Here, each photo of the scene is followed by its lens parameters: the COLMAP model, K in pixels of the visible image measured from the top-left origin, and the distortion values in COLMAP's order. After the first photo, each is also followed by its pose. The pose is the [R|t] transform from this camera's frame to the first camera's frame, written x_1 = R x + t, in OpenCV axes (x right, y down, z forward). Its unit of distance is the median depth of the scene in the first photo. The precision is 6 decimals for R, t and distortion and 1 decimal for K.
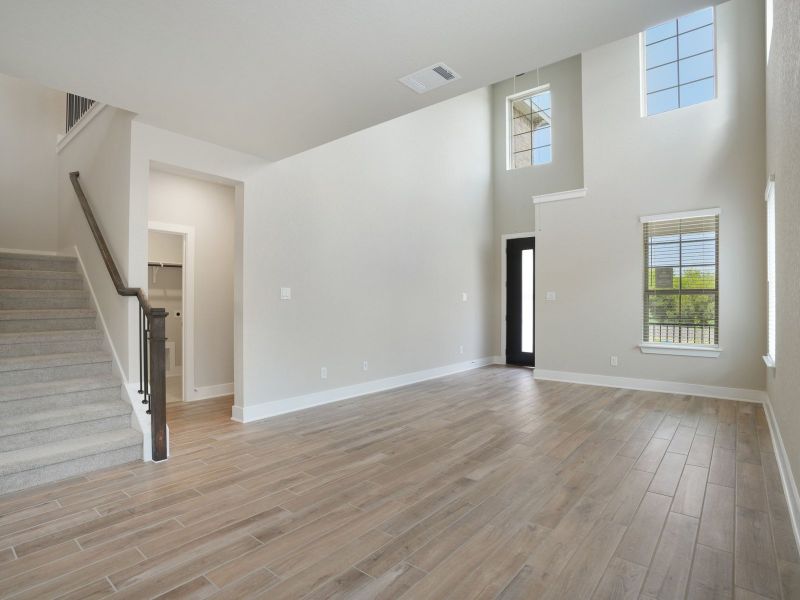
lens RADIAL K [[422.2, 0, 400.0], [0, 422.2, 300.0], [0, 0, 1]] dist [-0.067182, 0.030005]
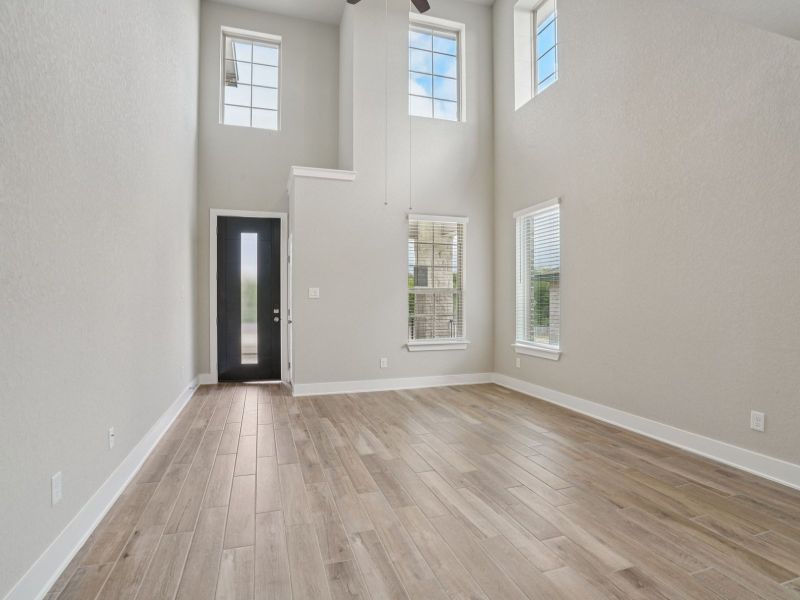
lens RADIAL K [[422.2, 0, 400.0], [0, 422.2, 300.0], [0, 0, 1]] dist [-0.067182, 0.030005]
pose [[0.532035, -0.000435, 0.846722, -0.307186], [-0.005292, 0.999979, 0.003838, 0.001023], [-0.846706, -0.006523, 0.532021, 0.515250]]
